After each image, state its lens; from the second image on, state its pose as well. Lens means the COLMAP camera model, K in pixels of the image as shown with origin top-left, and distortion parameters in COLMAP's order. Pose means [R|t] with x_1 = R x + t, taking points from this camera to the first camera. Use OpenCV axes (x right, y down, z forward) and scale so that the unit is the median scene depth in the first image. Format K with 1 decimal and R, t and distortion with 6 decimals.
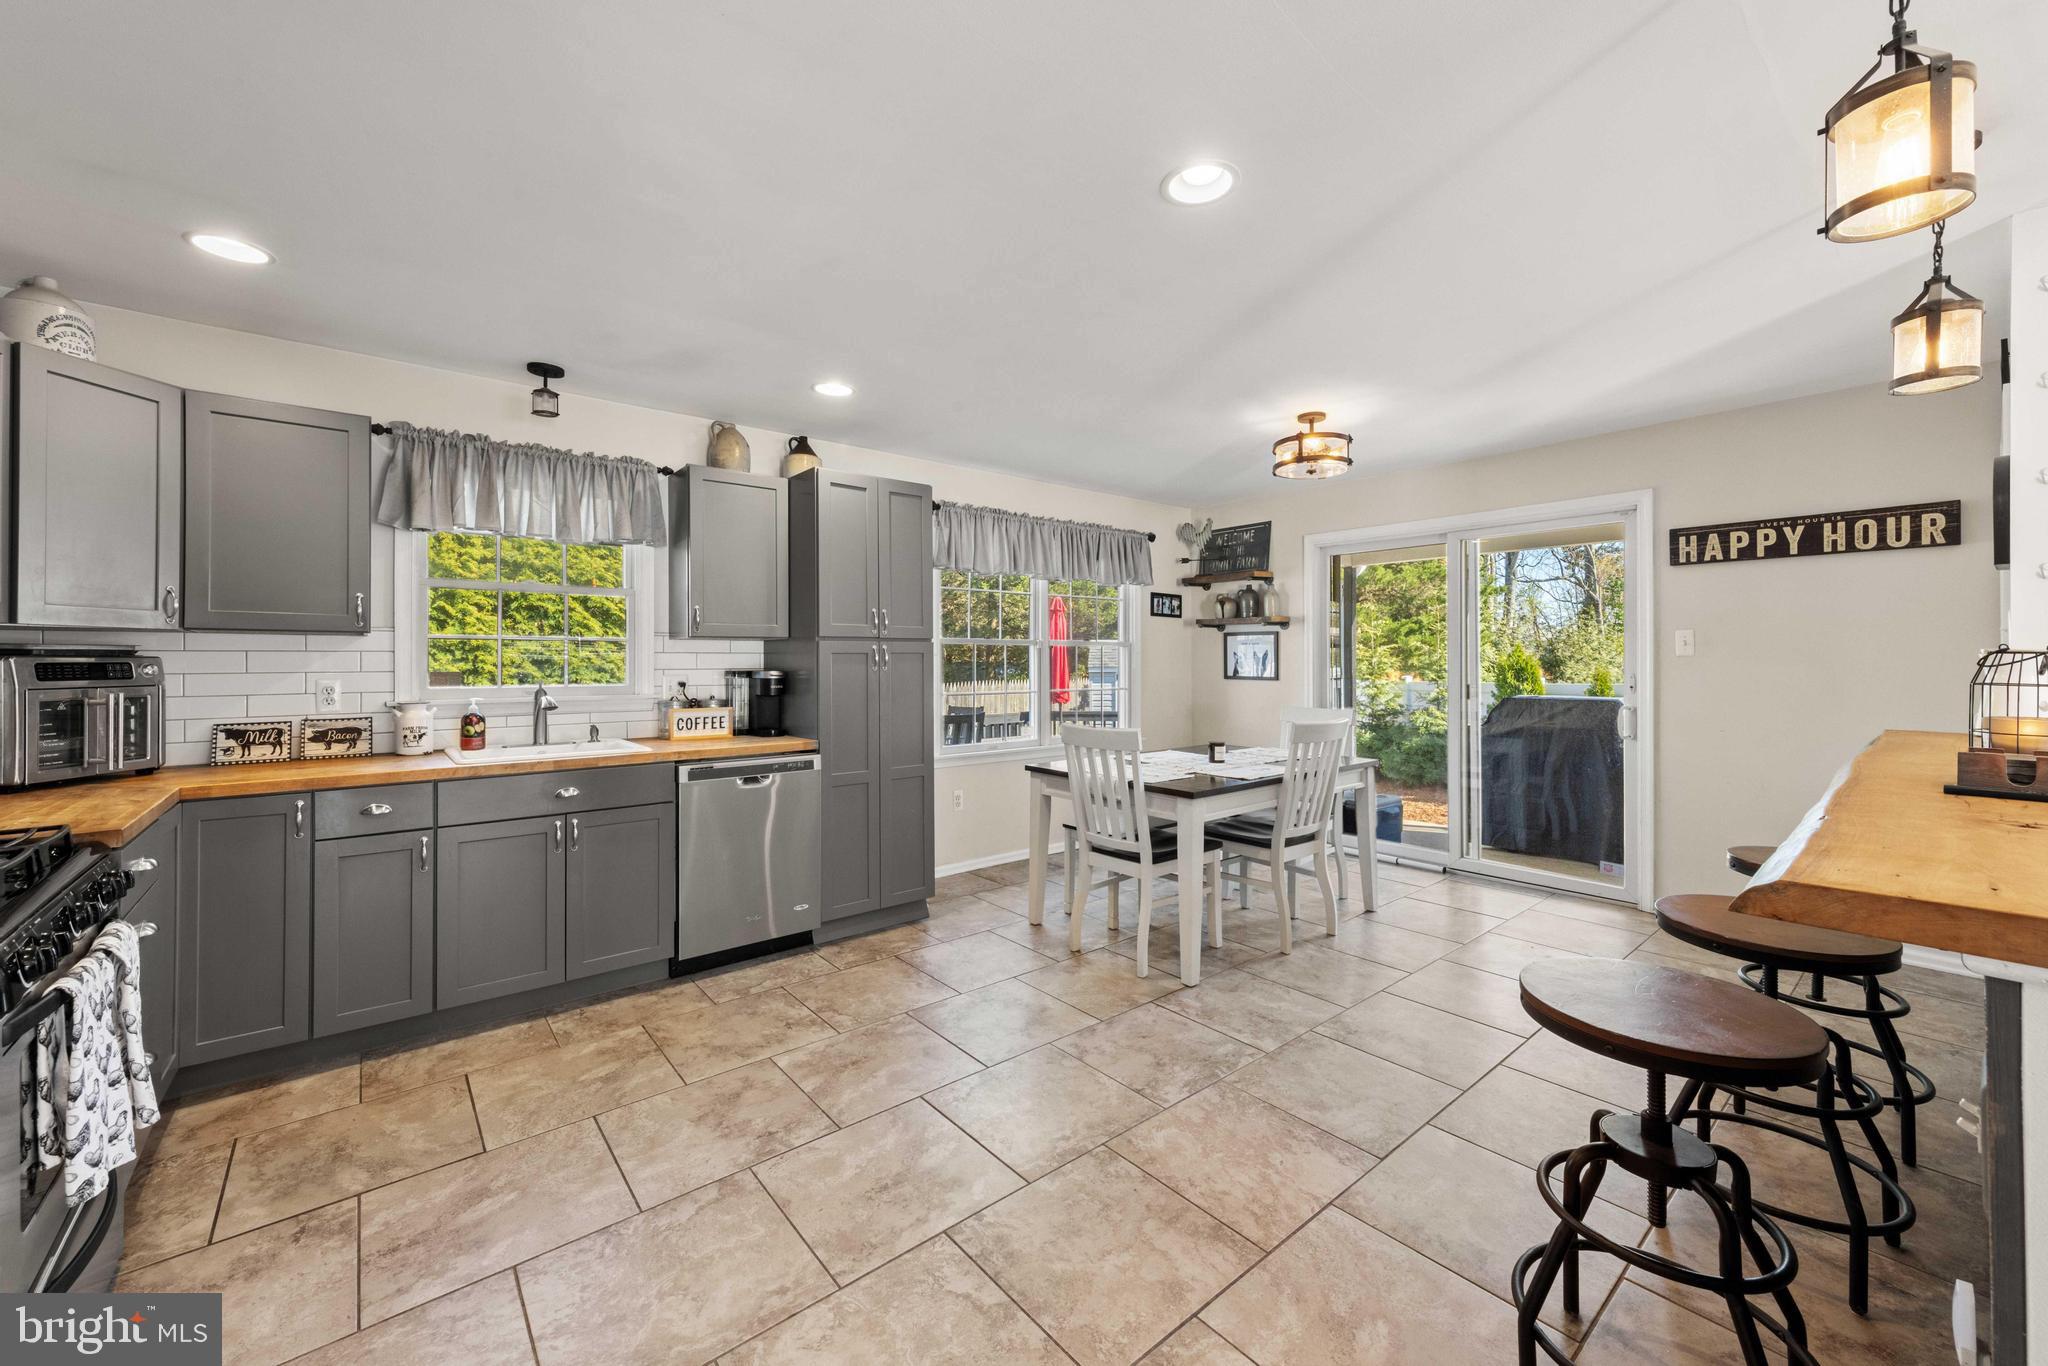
lens RADIAL K [[795.3, 0, 1031.0], [0, 795.3, 660.9], [0, 0, 1]] dist [0.005336, -0.000470]
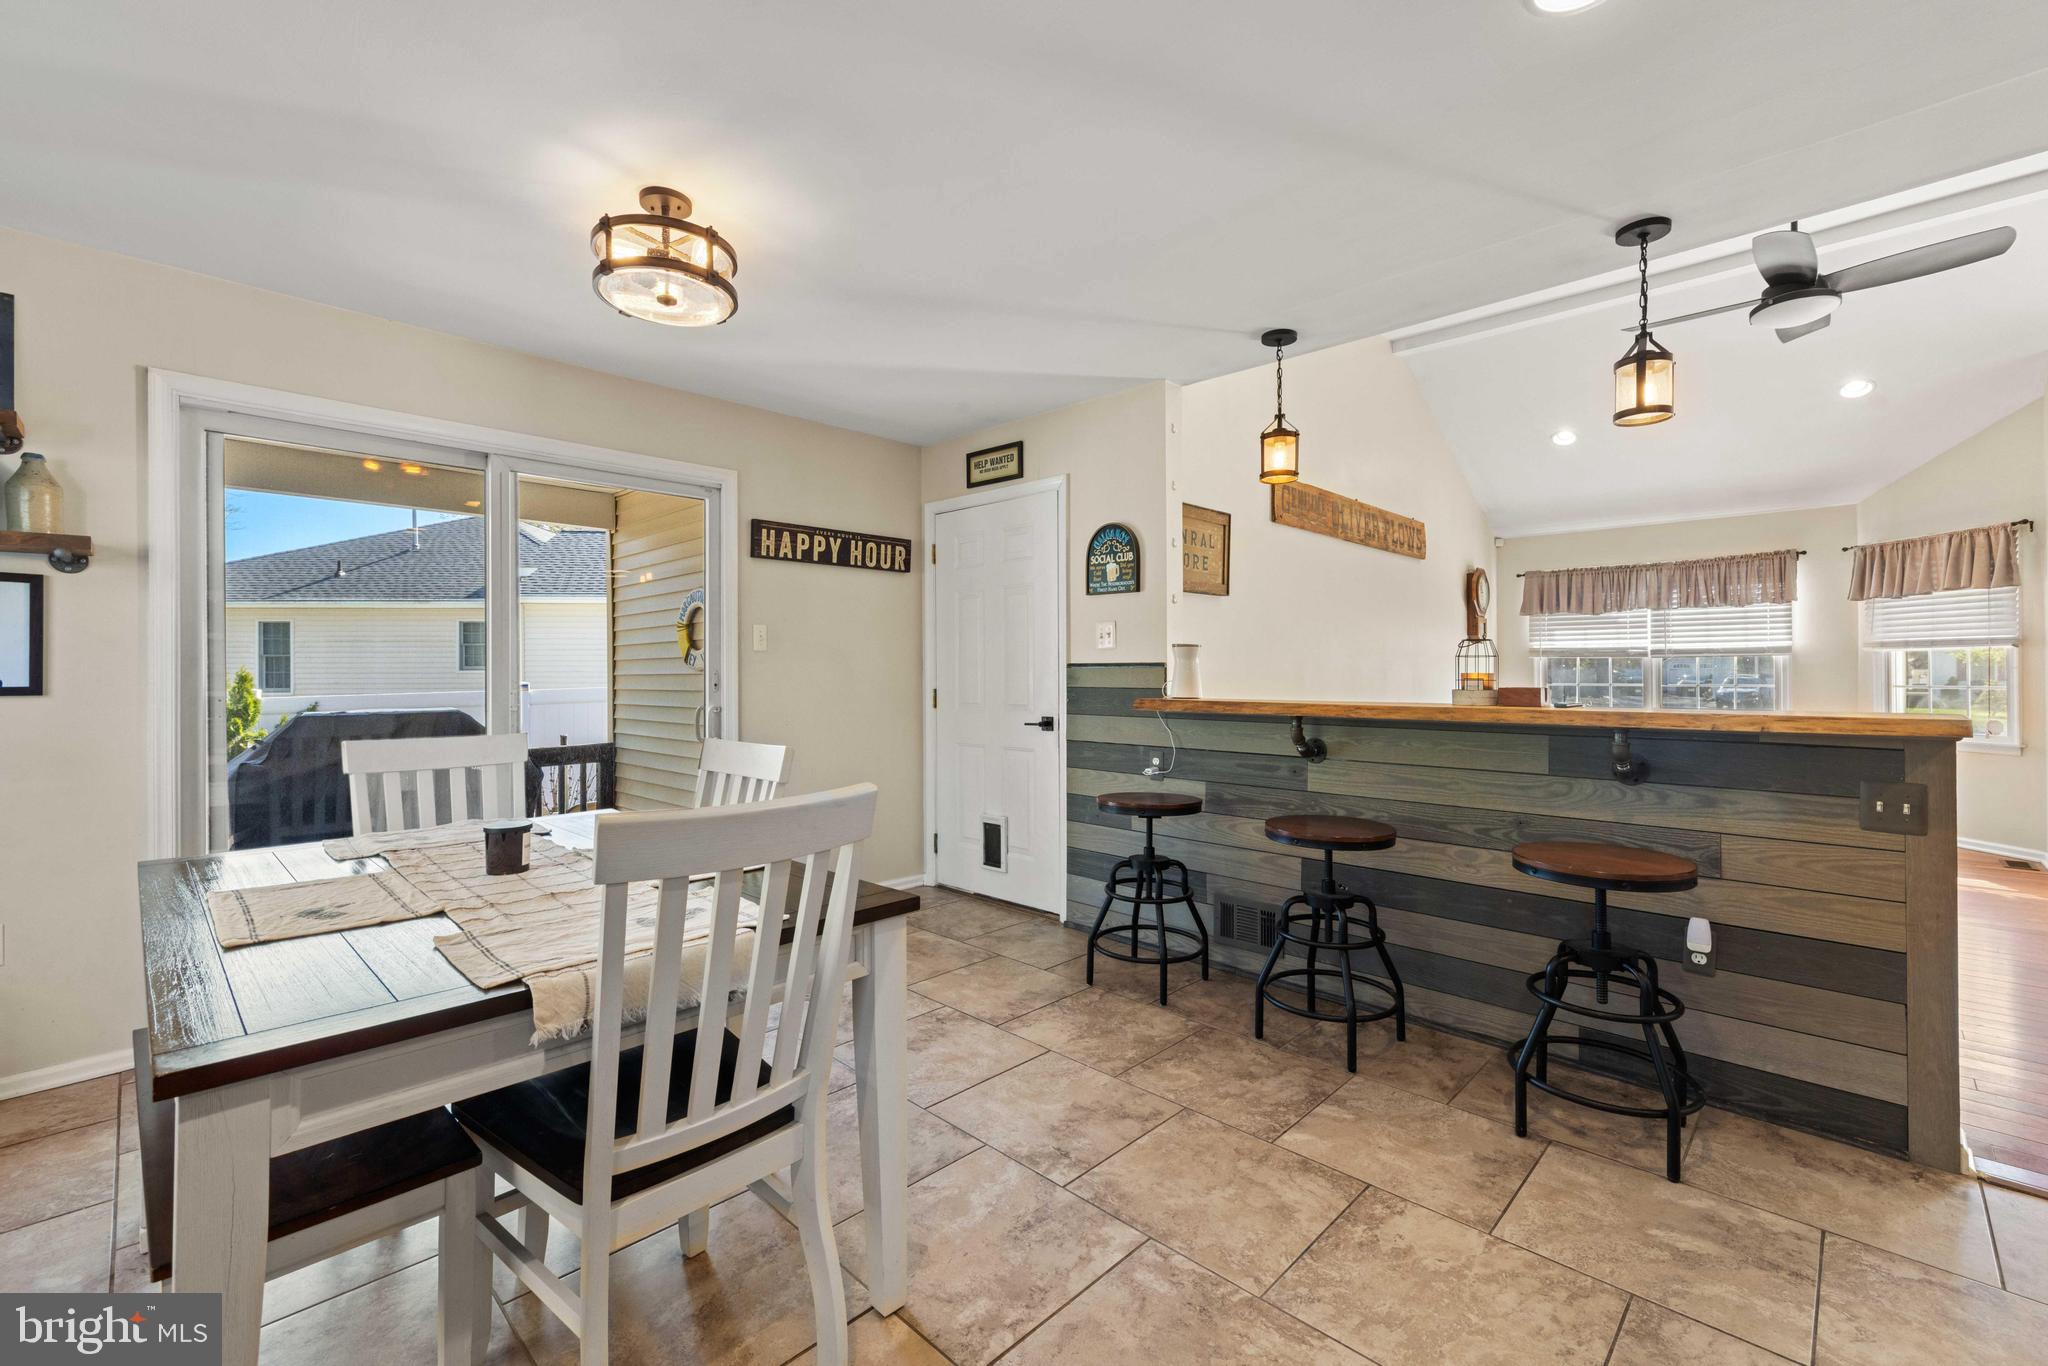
lens RADIAL K [[857.0, 0, 1030.1], [0, 857.0, 671.5], [0, 0, 1]] dist [0.000751, 0.000366]
pose [[-0.101615, 0.002871, 0.994820, -0.282988], [0.004471, 0.999987, -0.002430, 0.024746], [-0.994814, 0.004201, -0.101626, 0.853269]]
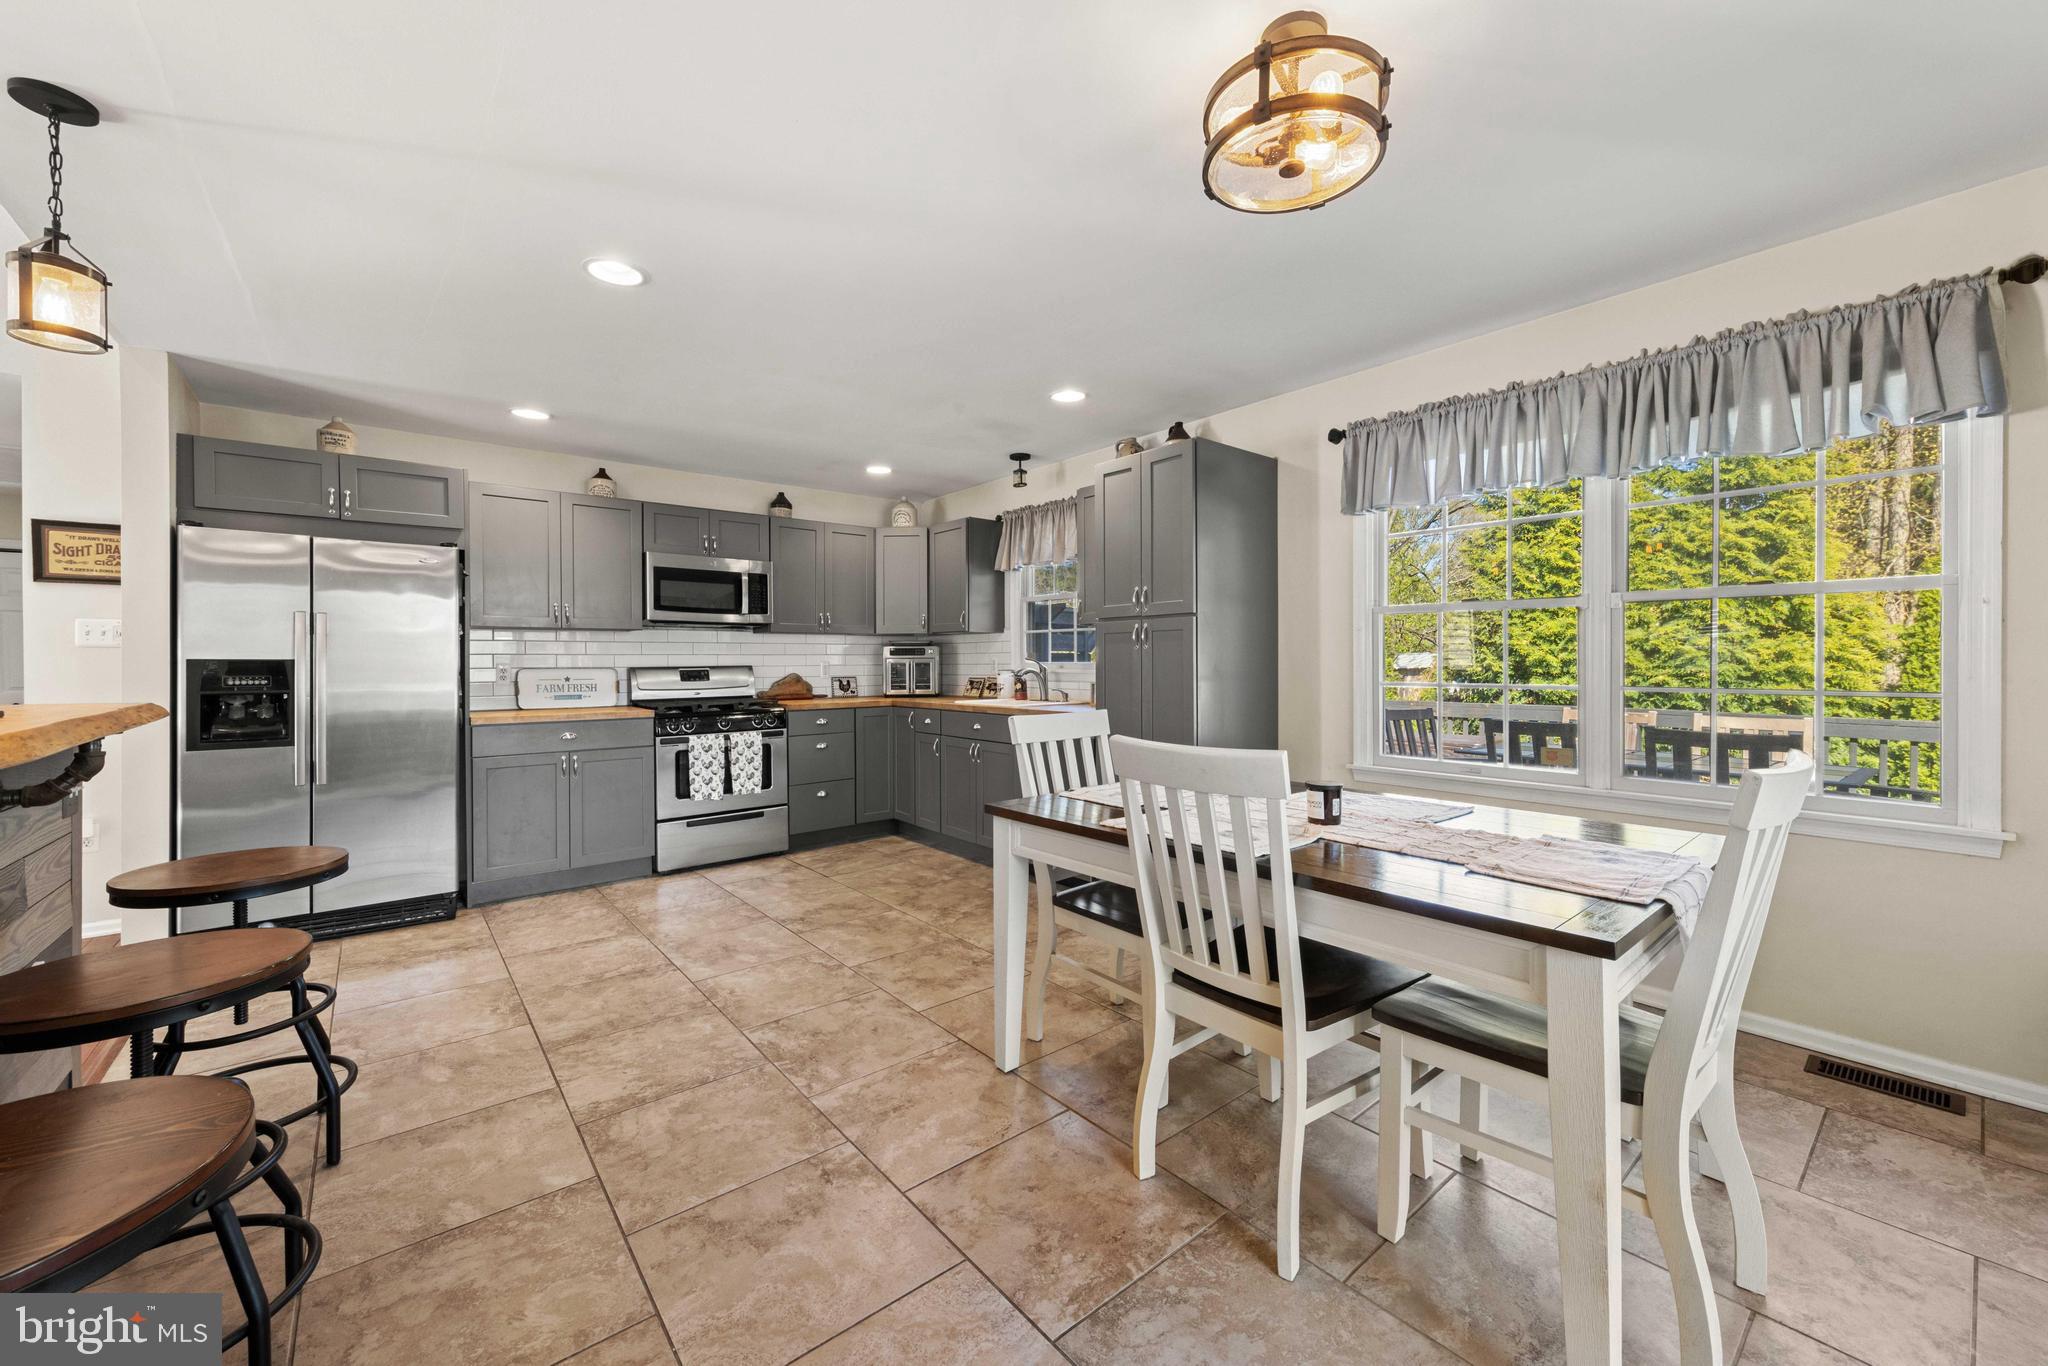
lens RADIAL K [[795.3, 0, 1031.0], [0, 795.3, 660.9], [0, 0, 1]] dist [0.005336, -0.000470]
pose [[-0.004795, 0.001579, -0.999987, 0.826217], [0.003230, 0.999994, 0.001563, 0.025460], [0.999983, -0.003223, -0.004800, 0.907022]]
